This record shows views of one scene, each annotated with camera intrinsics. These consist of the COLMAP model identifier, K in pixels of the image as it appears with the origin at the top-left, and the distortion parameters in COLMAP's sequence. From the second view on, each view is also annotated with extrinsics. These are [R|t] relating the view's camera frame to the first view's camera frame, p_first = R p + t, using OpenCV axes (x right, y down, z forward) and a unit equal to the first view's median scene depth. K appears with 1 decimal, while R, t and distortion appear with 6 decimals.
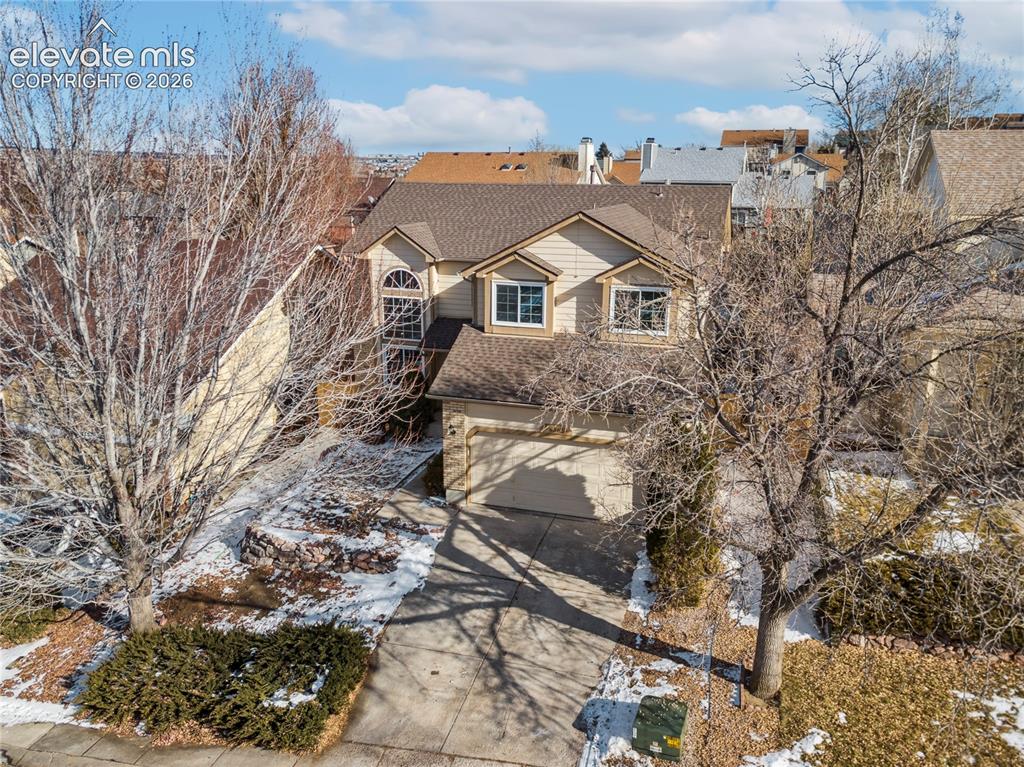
lens RADIAL K [[769.1, 0, 539.9], [0, 769.1, 383.7], [0, 0, 1]] dist [0.023820, -0.001968]
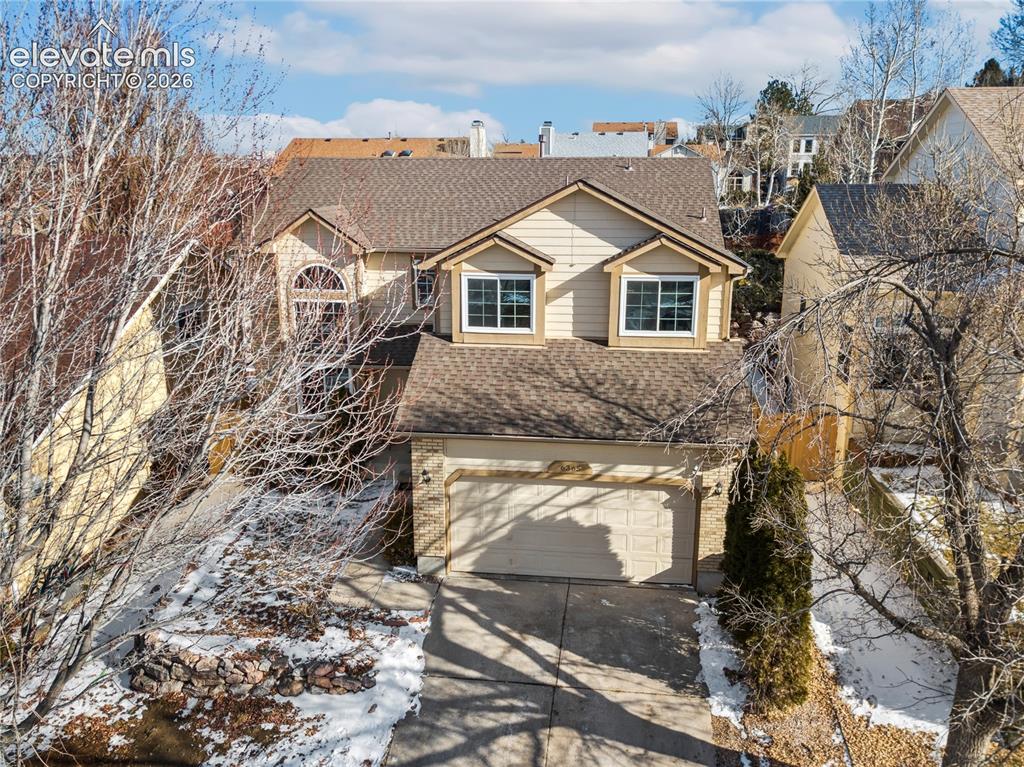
lens RADIAL K [[795.7, 0, 523.2], [0, 795.7, 382.2], [0, 0, 1]] dist [0.026638, -0.009005]
pose [[0.986350, -0.048980, 0.157212, -0.142381], [0.050651, 0.998694, -0.006640, -0.020555], [-0.156681, 0.014512, 0.987543, 0.237242]]
